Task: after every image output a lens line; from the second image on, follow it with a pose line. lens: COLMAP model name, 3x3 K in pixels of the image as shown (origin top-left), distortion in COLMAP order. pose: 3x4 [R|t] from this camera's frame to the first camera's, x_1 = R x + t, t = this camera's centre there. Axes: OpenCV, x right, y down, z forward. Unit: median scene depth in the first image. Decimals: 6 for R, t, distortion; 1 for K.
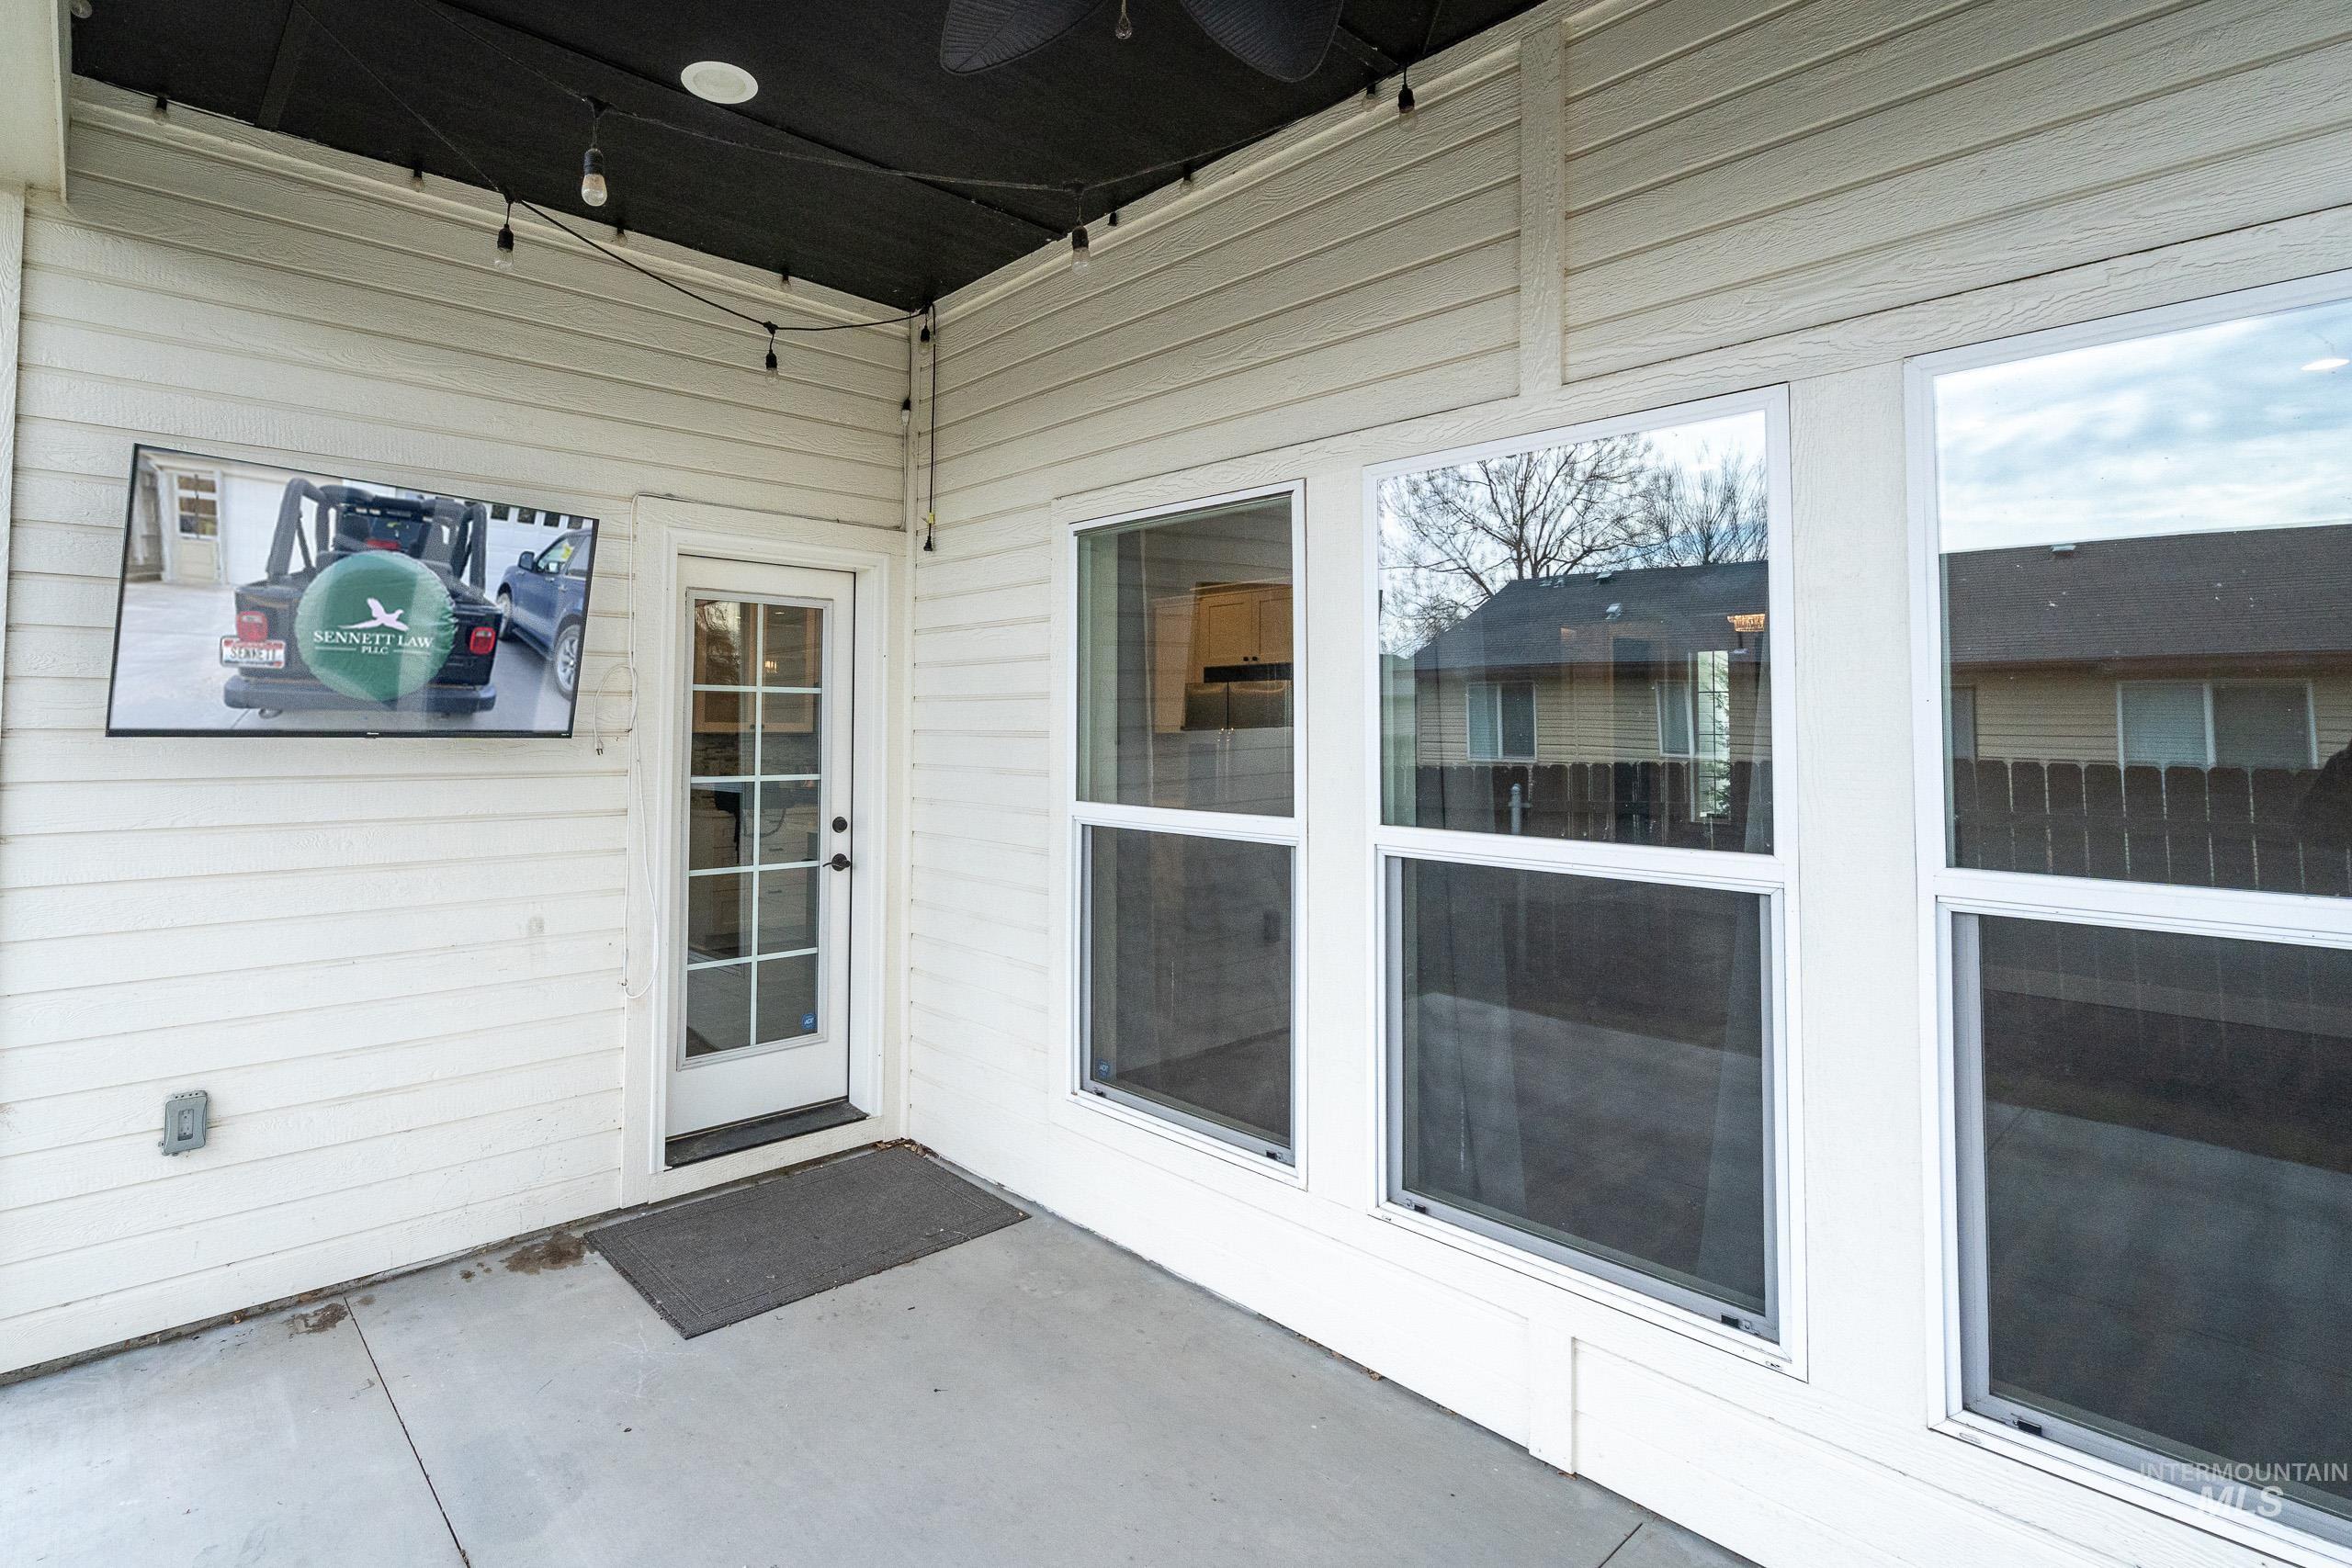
lens RADIAL K [[1135.7, 0, 999.6], [0, 1135.7, 698.9], [0, 0, 1]] dist [0.002154, 0.000442]
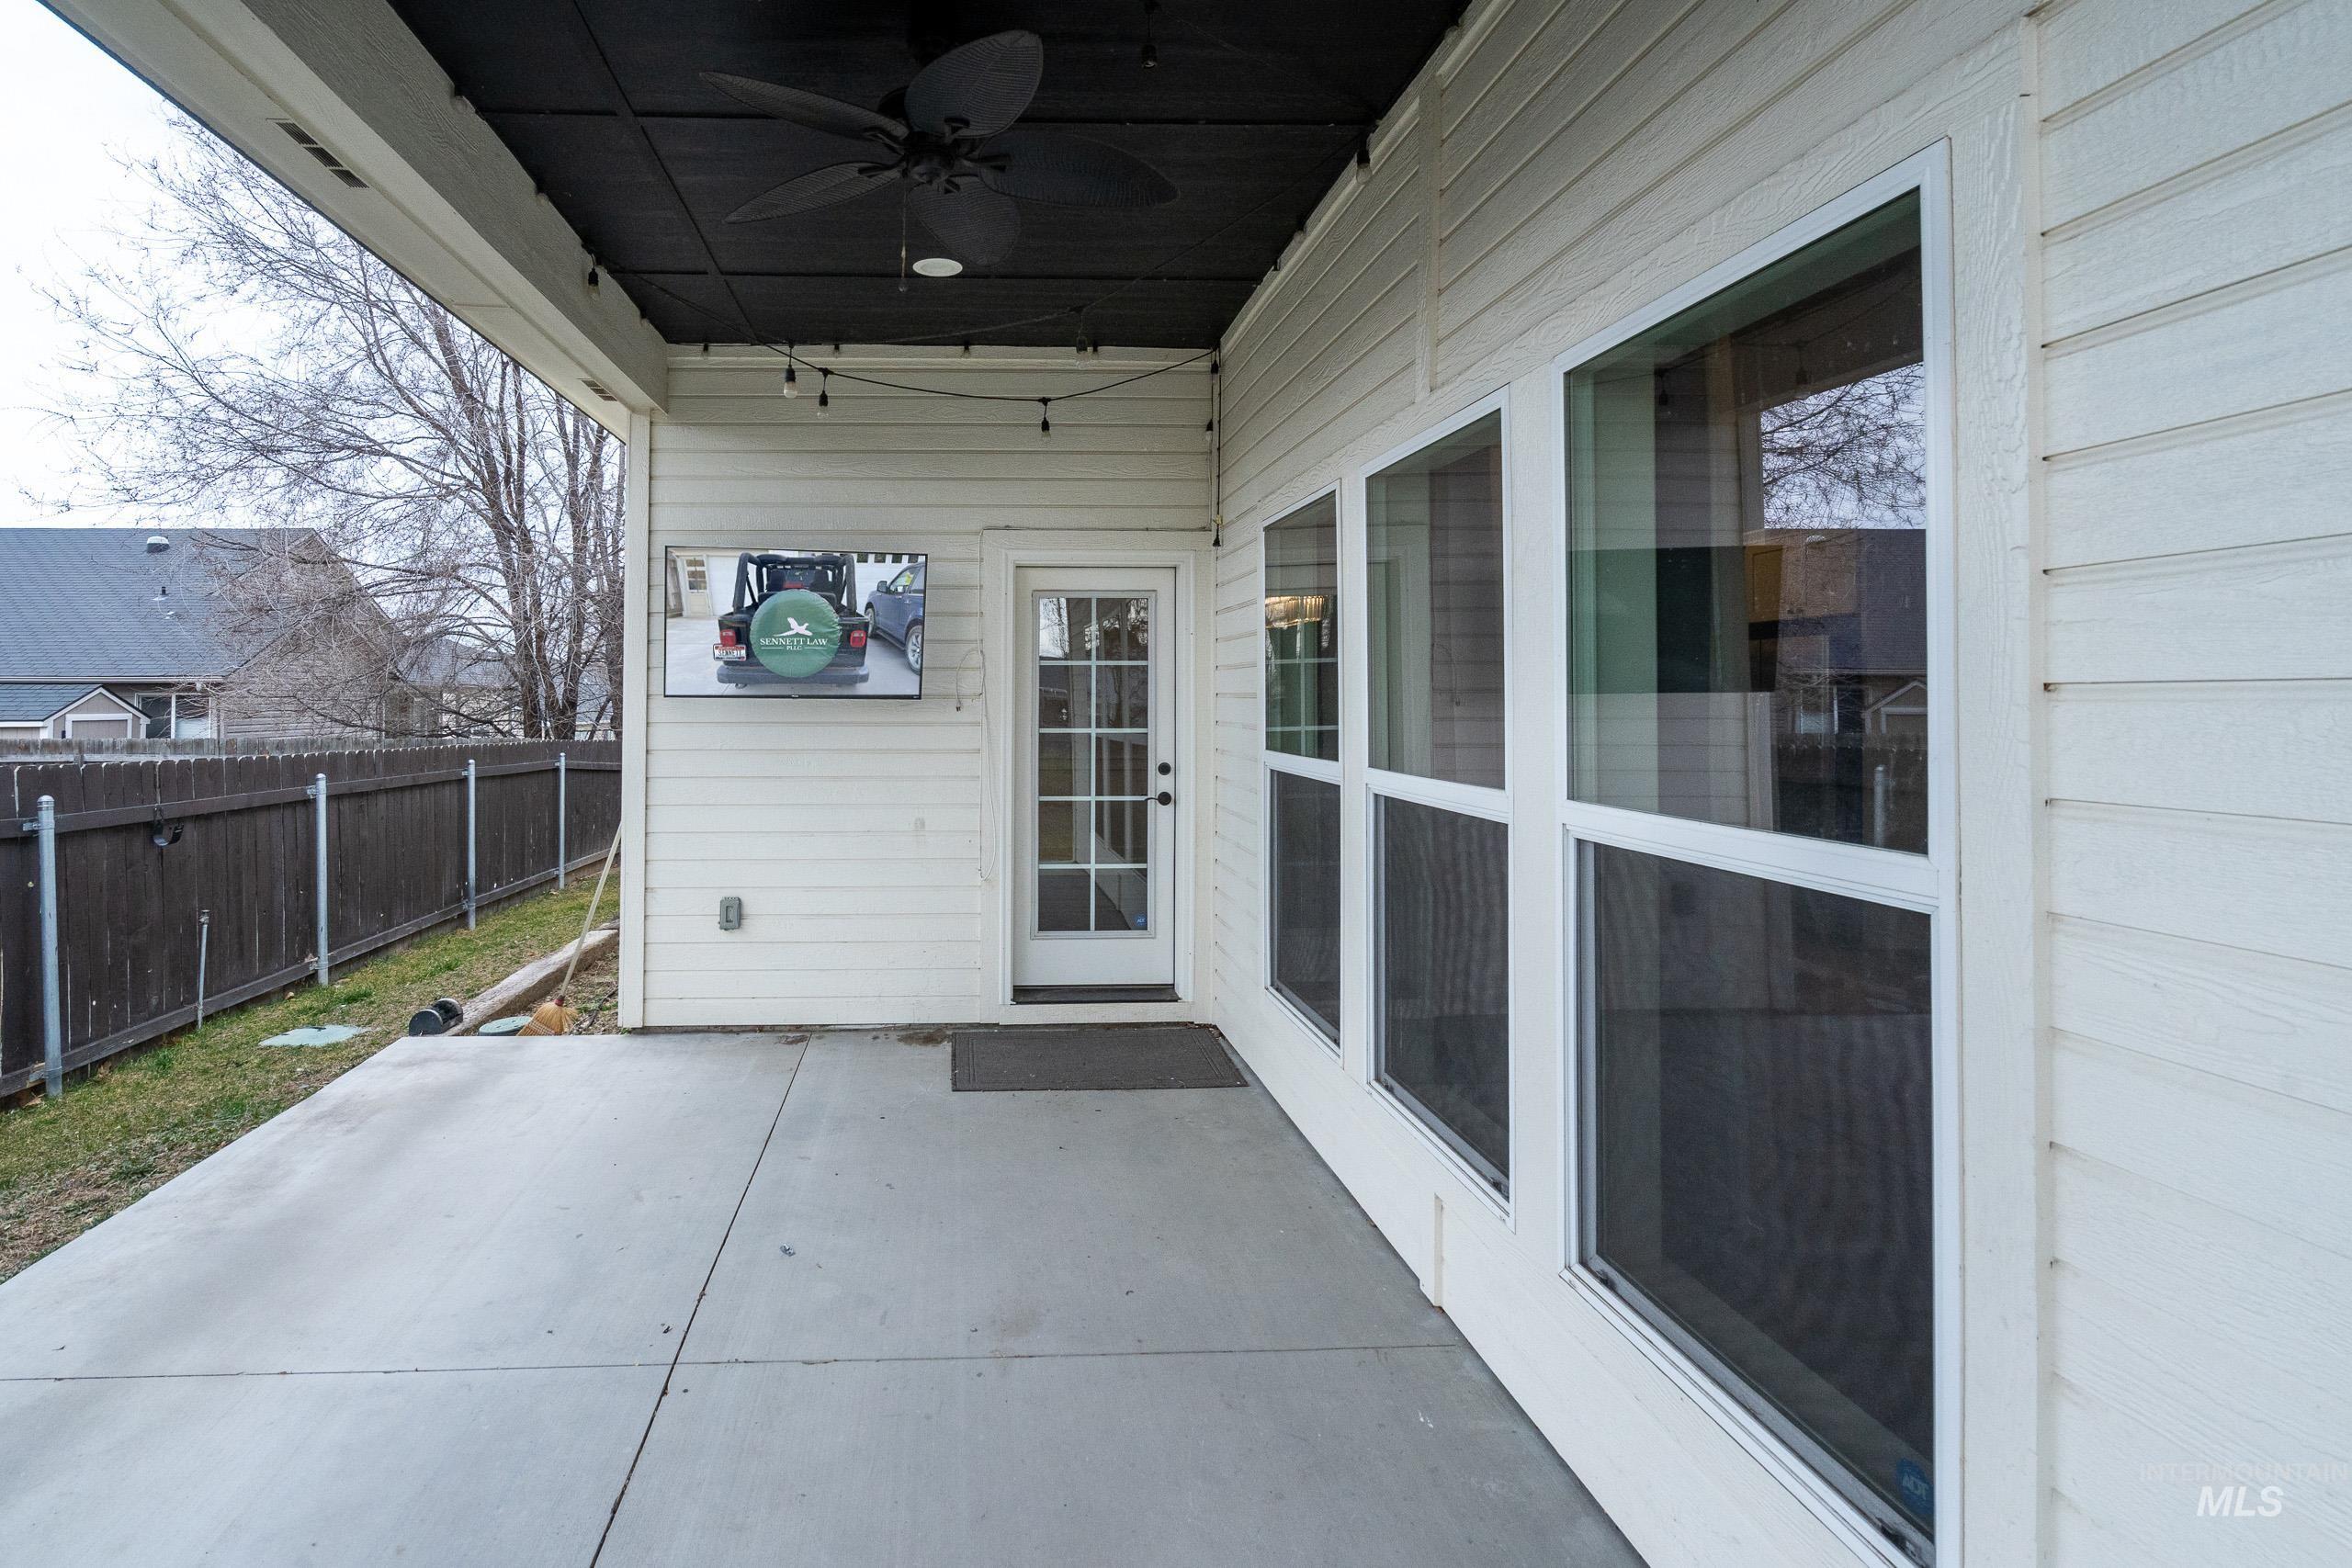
lens RADIAL K [[1135.7, 0, 999.6], [0, 1135.7, 698.9], [0, 0, 1]] dist [0.002154, 0.000442]
pose [[0.804417, -0.004607, -0.594047, 0.634981], [0.020719, 0.999579, 0.020303, 0.005050], [0.593704, -0.028640, 0.804174, -0.166047]]
